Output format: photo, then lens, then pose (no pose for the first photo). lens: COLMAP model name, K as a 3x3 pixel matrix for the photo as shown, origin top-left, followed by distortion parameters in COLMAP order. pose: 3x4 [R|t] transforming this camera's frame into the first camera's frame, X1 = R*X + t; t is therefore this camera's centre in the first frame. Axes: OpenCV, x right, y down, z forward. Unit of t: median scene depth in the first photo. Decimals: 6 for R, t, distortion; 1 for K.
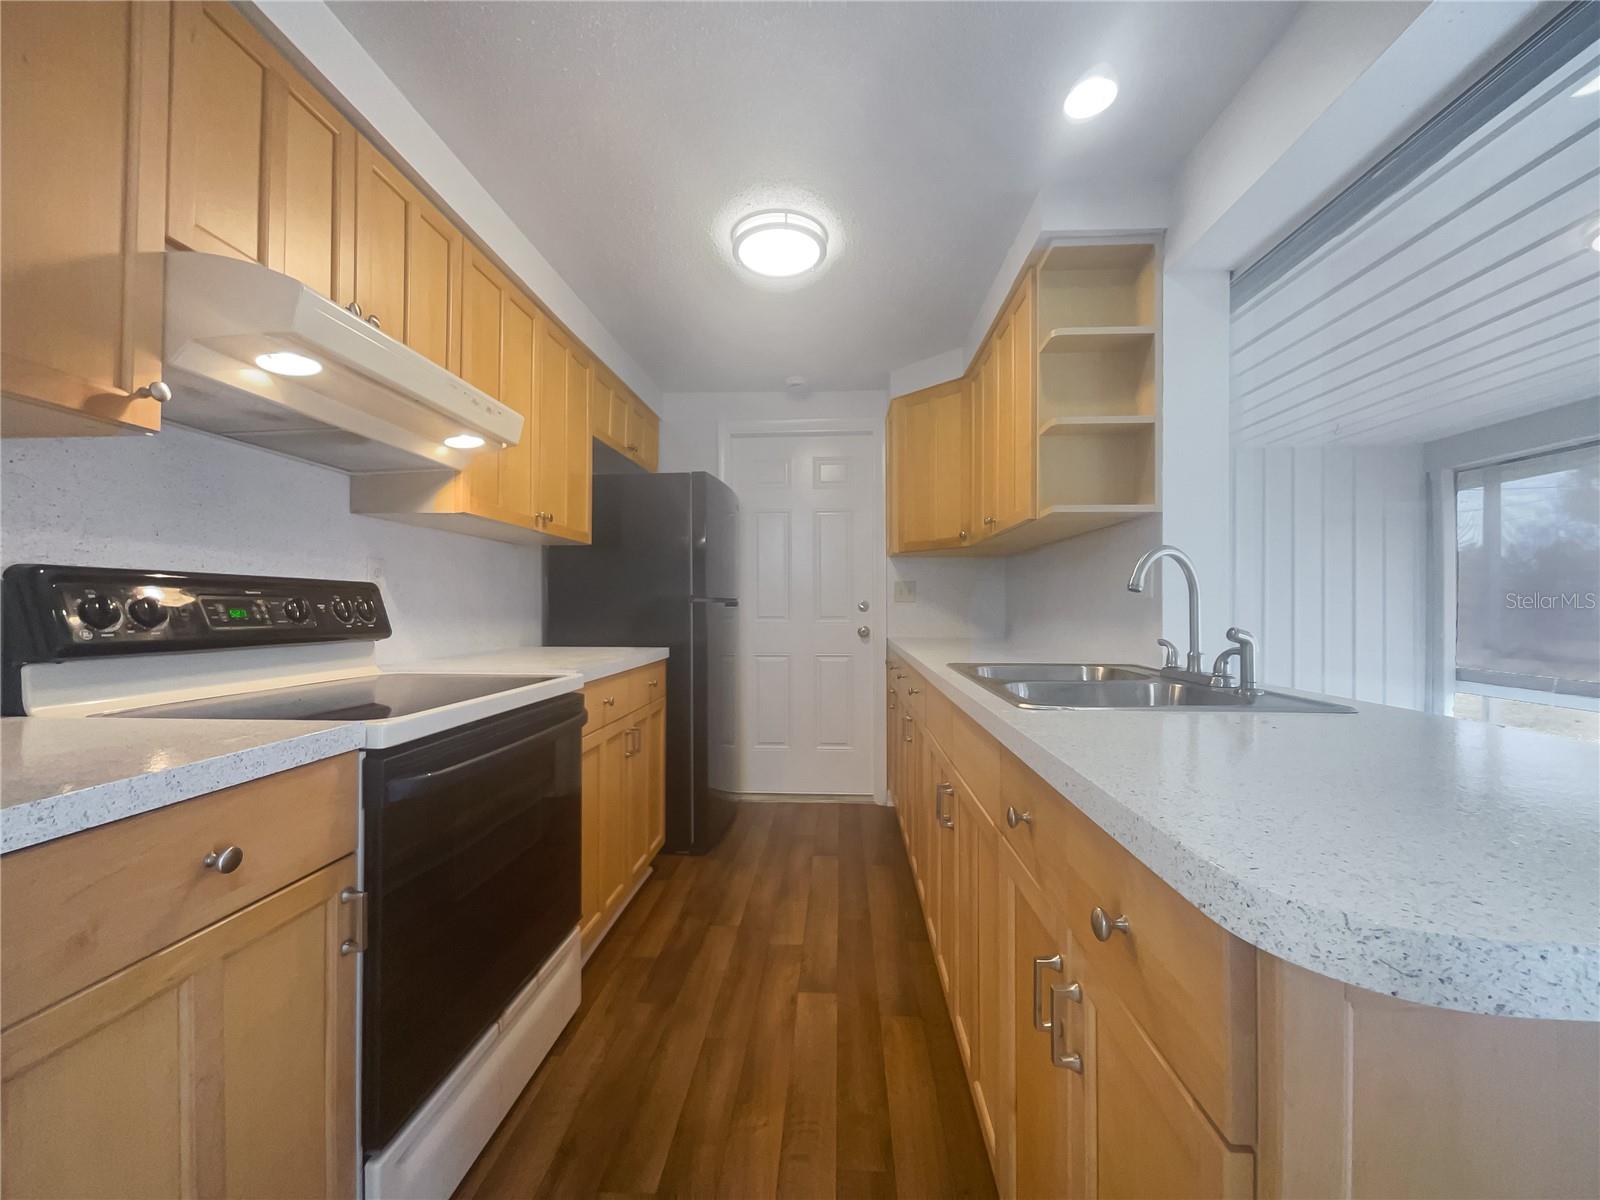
lens RADIAL K [[660.2, 0, 806.4], [0, 660.2, 602.9], [0, 0, 1]] dist [-0.001673, -0.000020]
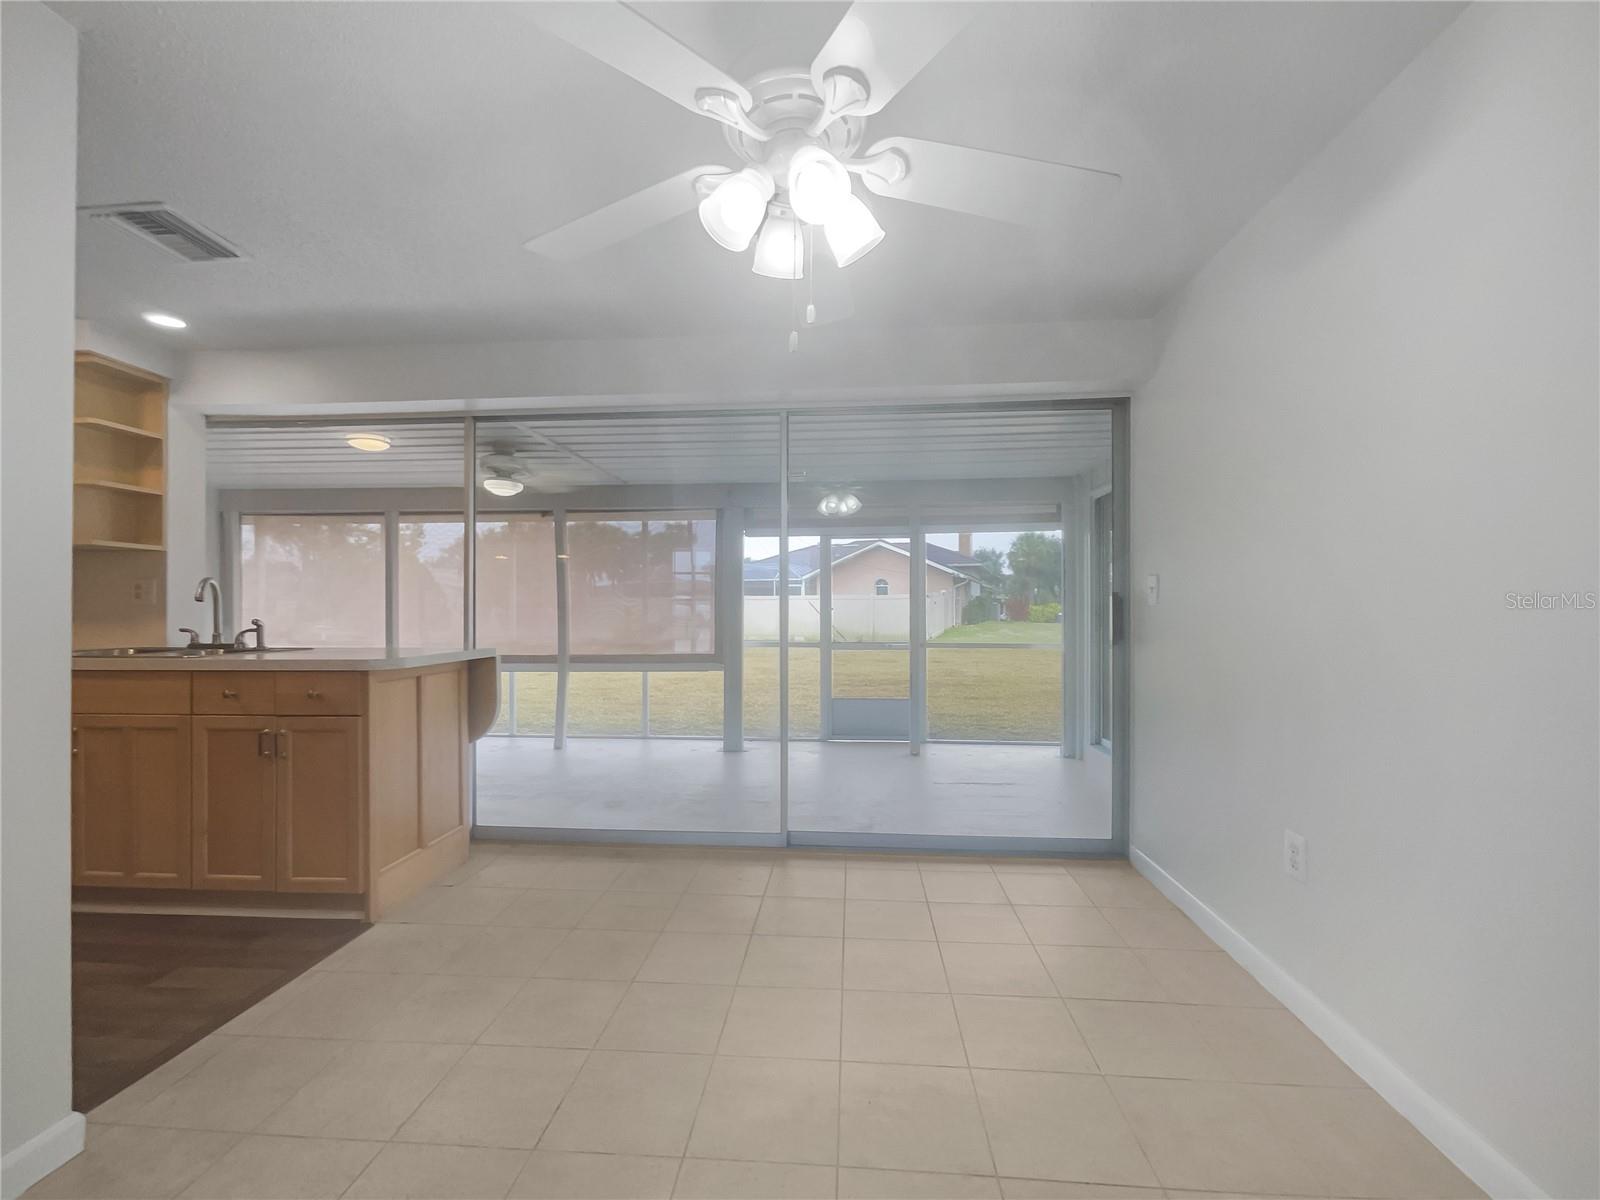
lens RADIAL K [[660.2, 0, 793.3], [0, 660.2, 607.8], [0, 0, 1]] dist [-0.001673, -0.000020]
pose [[0.040333, -0.002810, 0.999182, -1.018173], [0.001773, 0.999995, 0.002741, -0.001204], [-0.999185, 0.001661, 0.040337, -0.600938]]
